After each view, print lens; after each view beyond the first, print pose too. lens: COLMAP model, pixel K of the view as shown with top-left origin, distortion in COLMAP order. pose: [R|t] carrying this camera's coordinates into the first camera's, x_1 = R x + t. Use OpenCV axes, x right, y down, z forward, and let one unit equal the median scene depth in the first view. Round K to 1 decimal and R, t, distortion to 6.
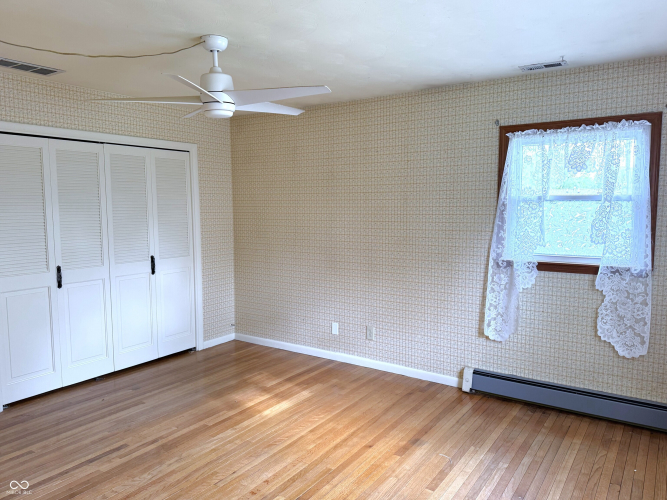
lens RADIAL K [[478.2, 0, 331.1], [0, 478.2, 253.9], [0, 0, 1]] dist [0.078554, -0.093843]
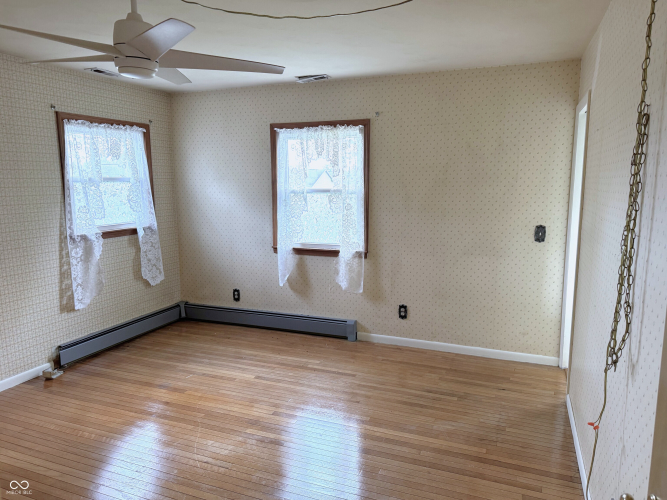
lens RADIAL K [[478.2, 0, 332.0], [0, 478.2, 248.5], [0, 0, 1]] dist [0.078554, -0.093843]
pose [[-0.197322, -0.141540, 0.970067, -0.926076], [0.098185, 0.981694, 0.163209, -0.089621], [-0.975410, 0.127451, -0.179812, 0.697916]]
